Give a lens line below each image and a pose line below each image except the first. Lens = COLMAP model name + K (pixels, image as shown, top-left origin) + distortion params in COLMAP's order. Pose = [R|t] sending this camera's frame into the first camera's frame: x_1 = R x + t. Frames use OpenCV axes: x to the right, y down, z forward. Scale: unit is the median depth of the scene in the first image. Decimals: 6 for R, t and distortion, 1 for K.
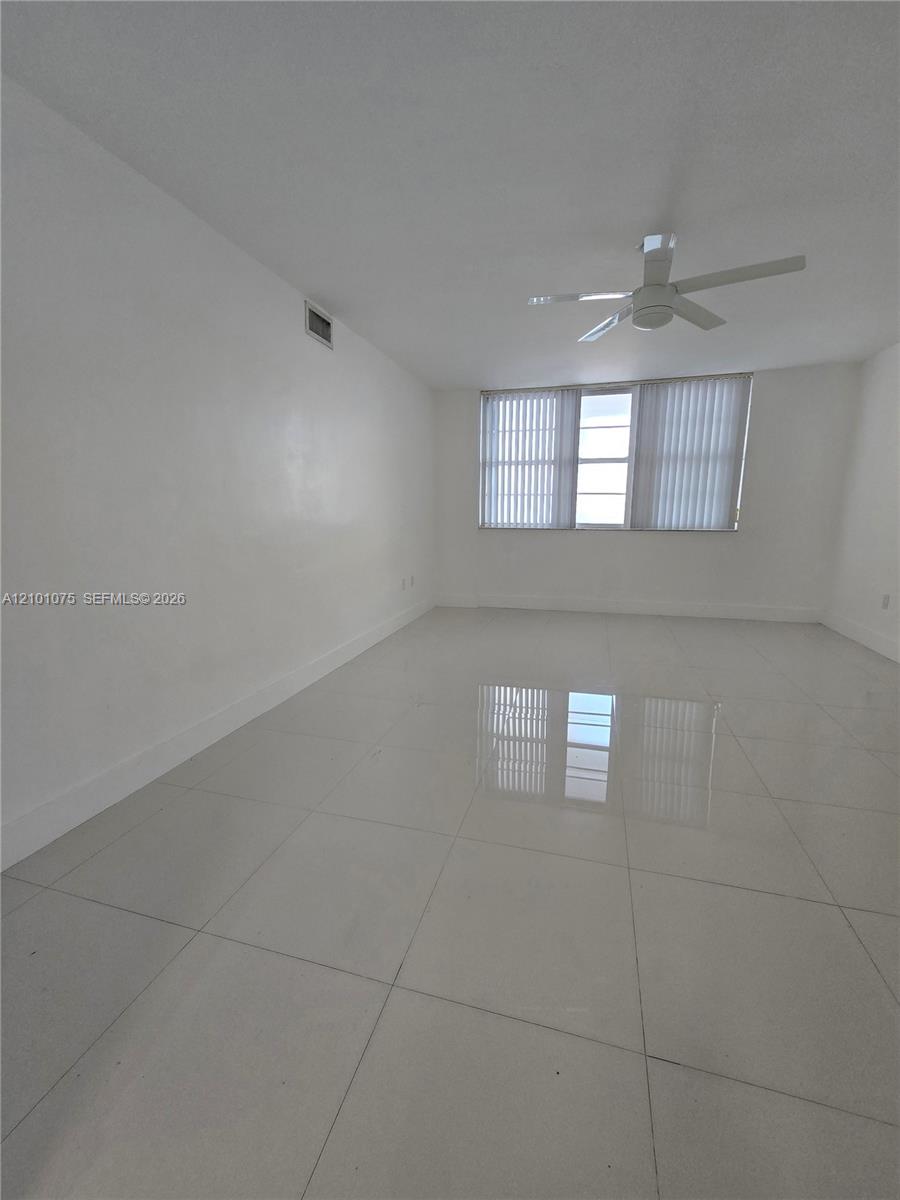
lens RADIAL K [[492.7, 0, 443.8], [0, 492.7, 596.6], [0, 0, 1]] dist [0.001343, 0.000320]
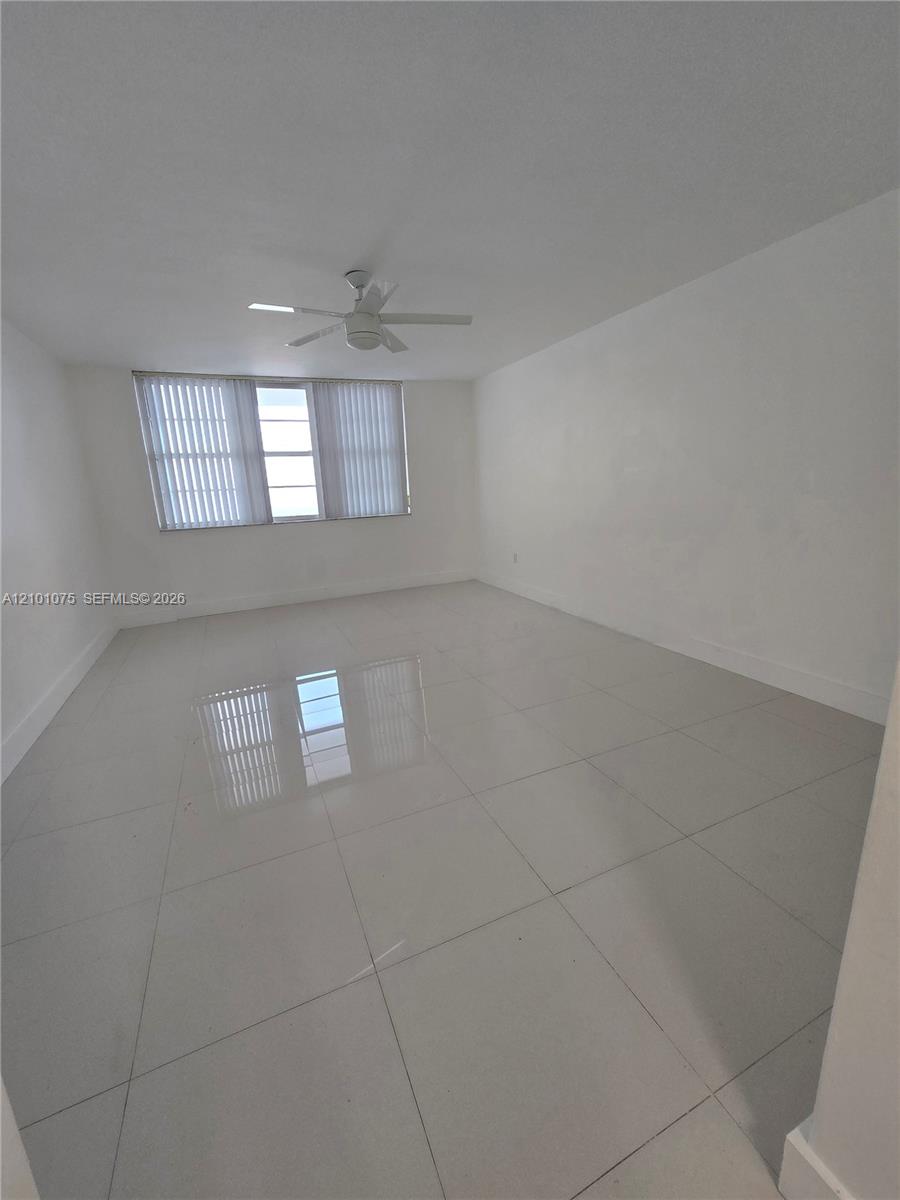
lens RADIAL K [[492.7, 0, 456.1], [0, 492.7, 595.0], [0, 0, 1]] dist [0.001343, 0.000320]
pose [[0.772411, -0.172589, 0.611224, -0.082247], [0.155625, 0.984464, 0.081315, -0.018825], [-0.615762, 0.032312, 0.787270, -0.002603]]
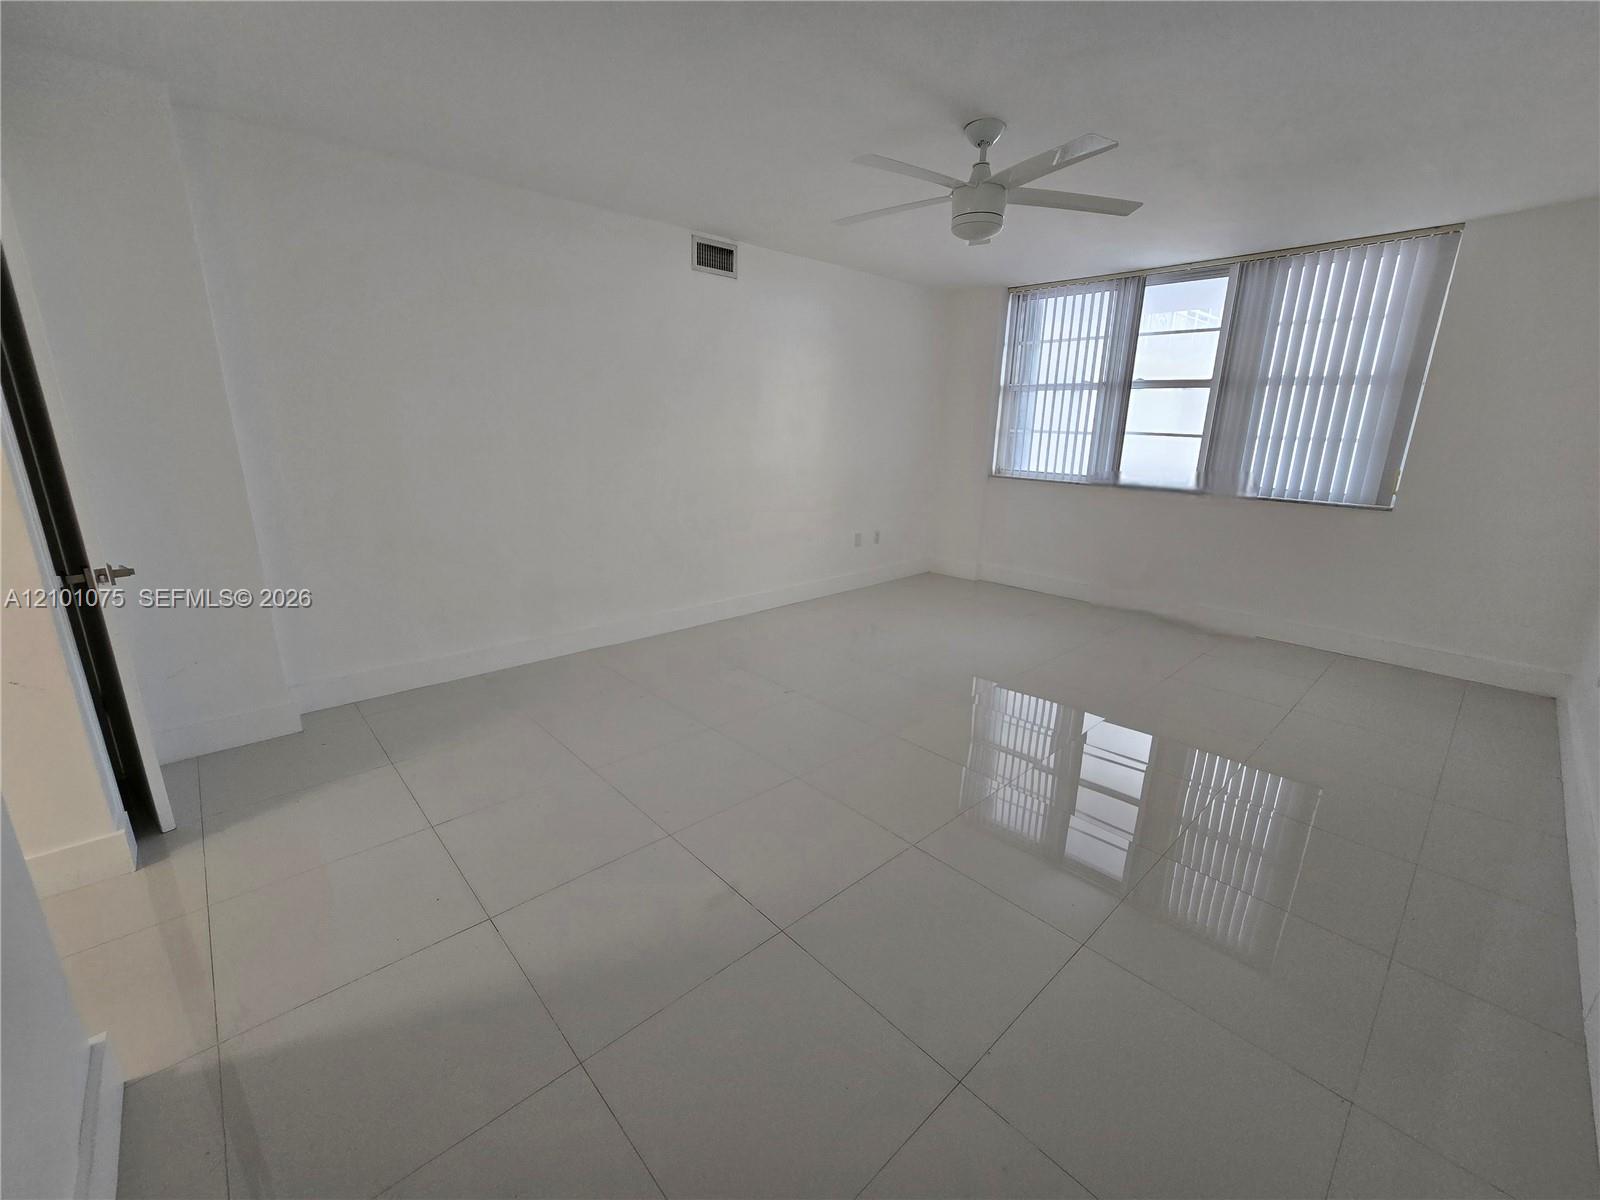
lens RADIAL K [[656.9, 0, 816.9], [0, 656.9, 598.1], [0, 0, 1]] dist [0.001343, 0.000320]
pose [[0.859301, 0.151014, -0.488668, 0.391064], [-0.107661, 0.987417, 0.115827, -0.045081], [0.500011, -0.046920, 0.864747, -0.011782]]
